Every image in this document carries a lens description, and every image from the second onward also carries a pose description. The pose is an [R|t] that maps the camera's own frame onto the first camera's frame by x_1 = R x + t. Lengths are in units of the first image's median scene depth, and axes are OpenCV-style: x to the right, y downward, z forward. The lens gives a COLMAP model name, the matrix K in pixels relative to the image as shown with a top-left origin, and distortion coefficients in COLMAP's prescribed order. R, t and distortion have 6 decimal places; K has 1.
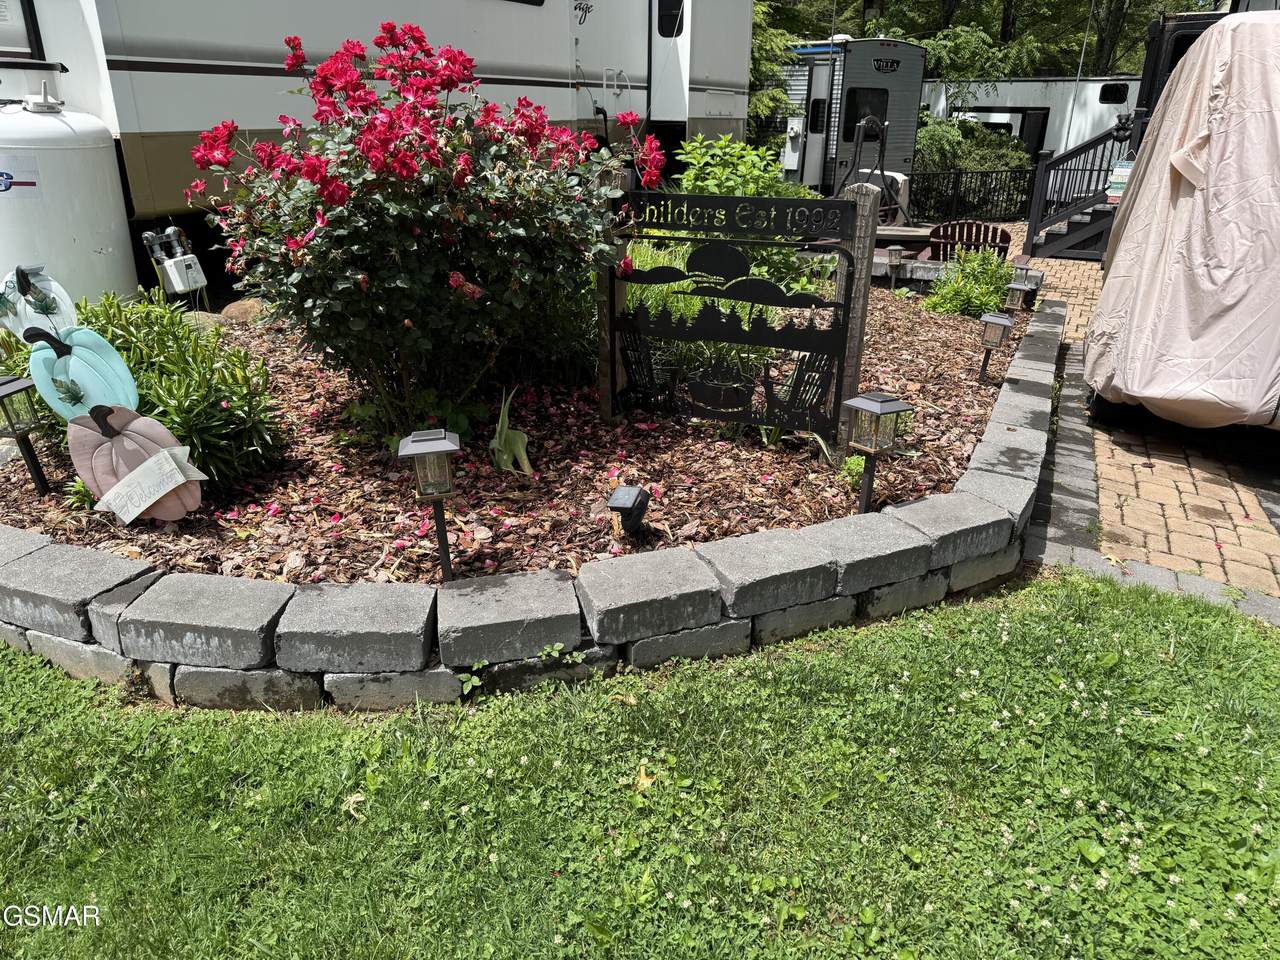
lens RADIAL K [[888.5, 0, 643.0], [0, 888.5, 482.2], [0, 0, 1]] dist [0.083779, -0.117199]
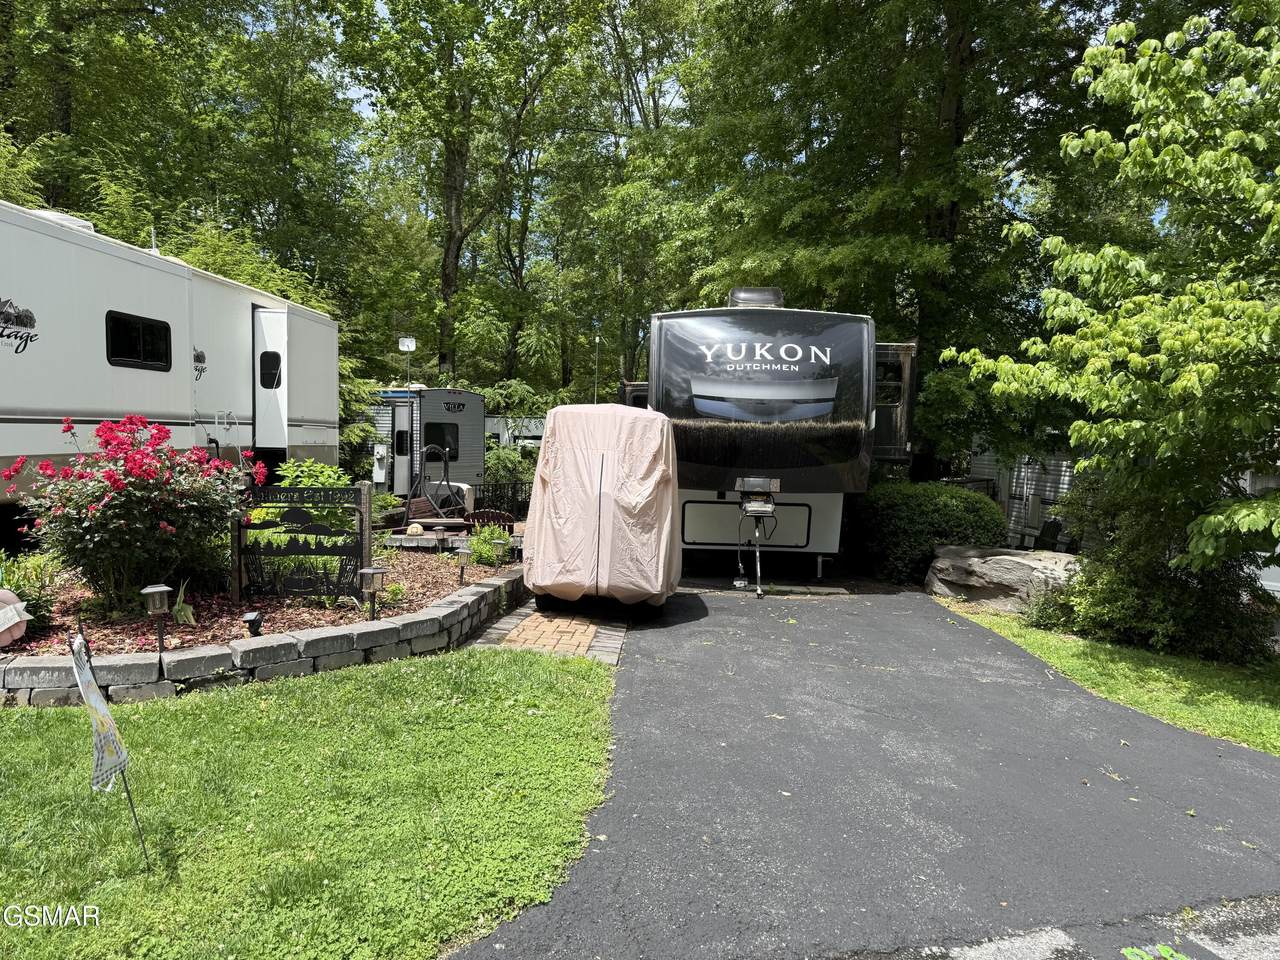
lens RADIAL K [[896.6, 0, 640.0], [0, 896.6, 480.0], [0, 0, 1]] dist [0.091241, -0.151795]
pose [[0.916898, -0.018516, 0.398692, -0.012824], [0.150710, 0.941032, -0.302894, 0.252394], [-0.369574, 0.337809, 0.865621, -0.672822]]
